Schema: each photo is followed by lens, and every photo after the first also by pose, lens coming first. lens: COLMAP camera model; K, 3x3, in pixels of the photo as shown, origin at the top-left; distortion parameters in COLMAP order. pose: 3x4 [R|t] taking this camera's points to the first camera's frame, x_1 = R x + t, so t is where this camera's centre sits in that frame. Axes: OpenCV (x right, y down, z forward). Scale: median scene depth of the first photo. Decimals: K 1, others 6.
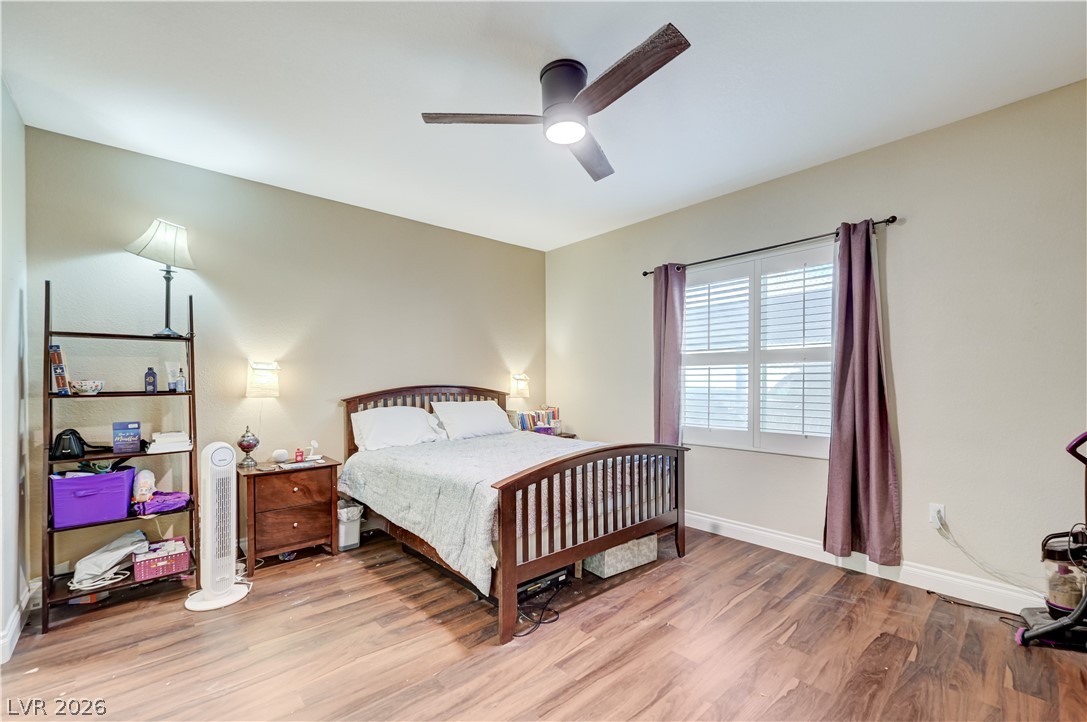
lens RADIAL K [[460.3, 0, 557.0], [0, 460.3, 389.7], [0, 0, 1]] dist [-0.000249, -0.000010]
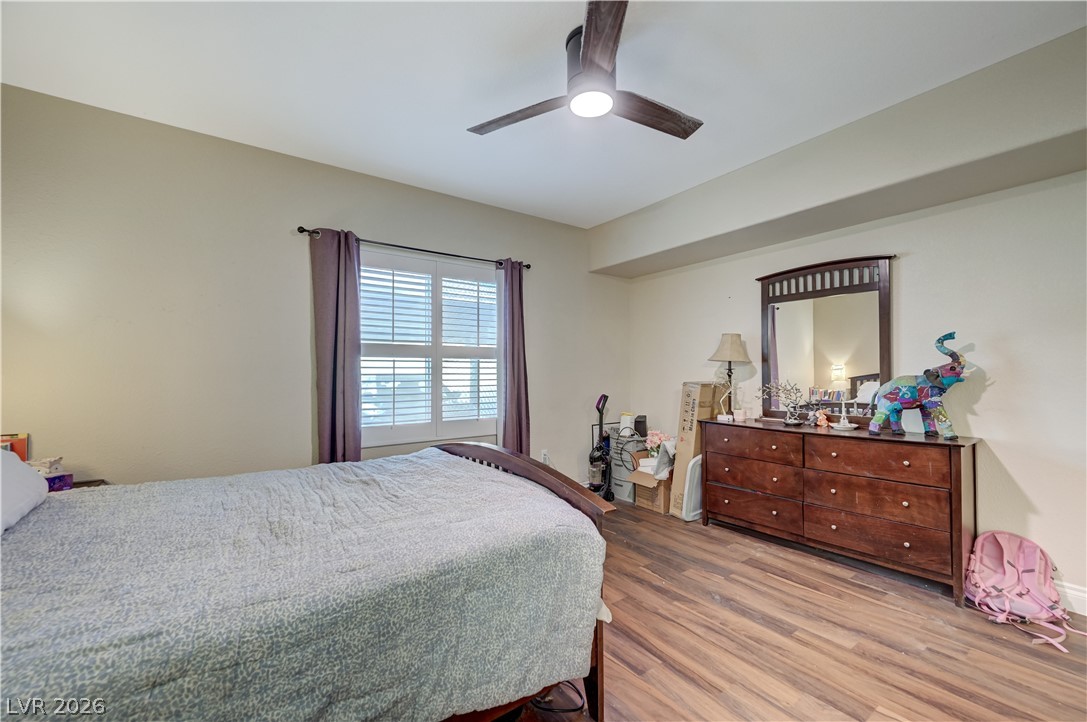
lens RADIAL K [[432.7, 0, 547.5], [0, 432.7, 371.3], [0, 0, 1]] dist [-0.000615, -0.000022]
pose [[0.117094, 0.005681, 0.993105, -0.531474], [0.021030, 0.999745, -0.008198, -0.011933], [-0.992898, 0.021845, 0.116944, 0.624857]]
